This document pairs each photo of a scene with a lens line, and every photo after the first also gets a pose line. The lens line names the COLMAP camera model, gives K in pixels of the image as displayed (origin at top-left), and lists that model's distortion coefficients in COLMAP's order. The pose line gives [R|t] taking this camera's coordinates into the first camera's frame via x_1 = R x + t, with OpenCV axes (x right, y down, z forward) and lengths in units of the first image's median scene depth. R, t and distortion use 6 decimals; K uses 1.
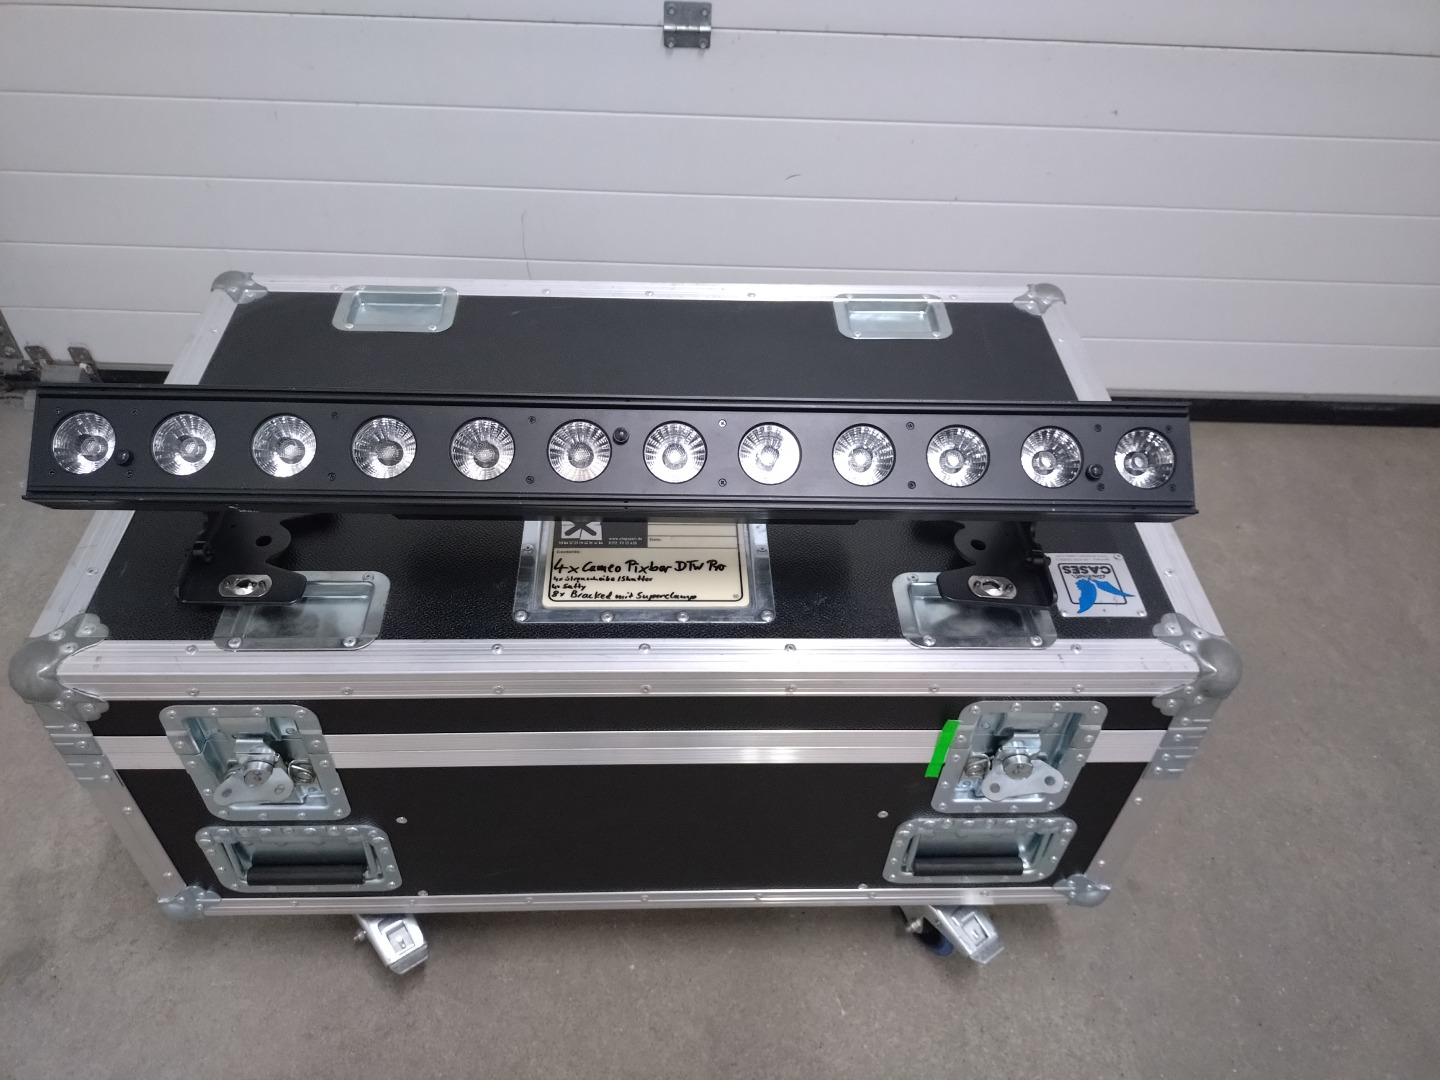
lens RADIAL K [[1104.6, 0, 720.9], [0, 1104.6, 531.0], [0, 0, 1]] dist [-0.004140, -0.014674]
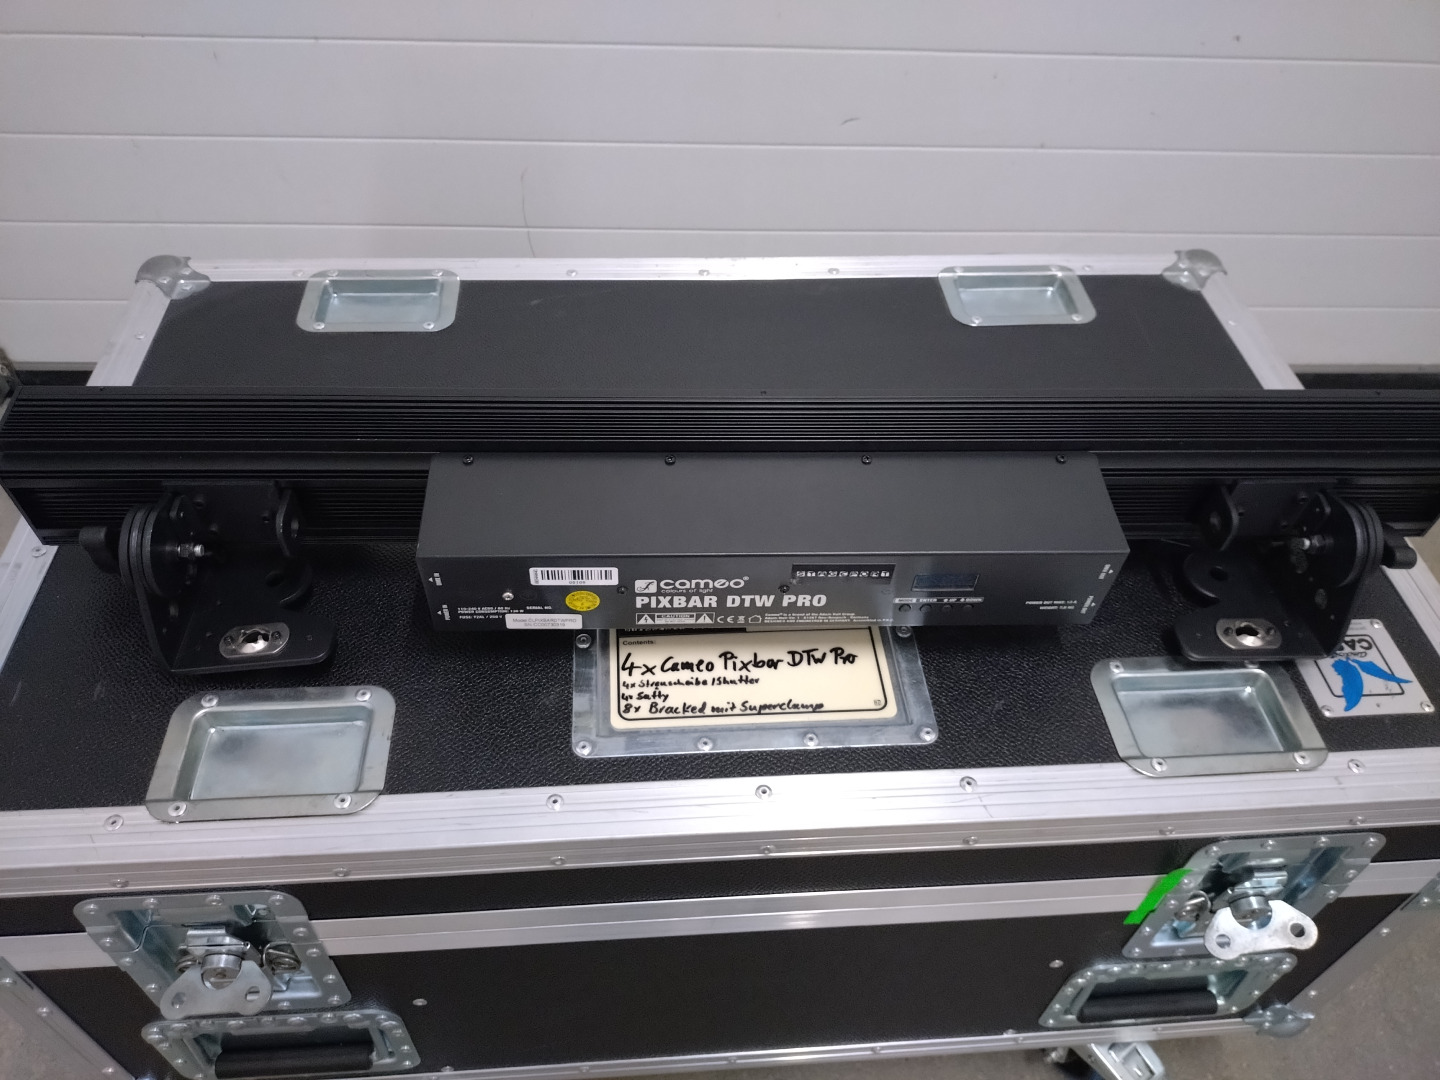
lens RADIAL K [[1104.6, 0, 721.6], [0, 1104.6, 532.2], [0, 0, 1]] dist [-0.004140, -0.014674]
pose [[0.999338, -0.027695, 0.023577, -0.079472], [0.026750, 0.998861, 0.039510, -0.064920], [-0.024645, -0.038853, 0.998941, 0.221935]]
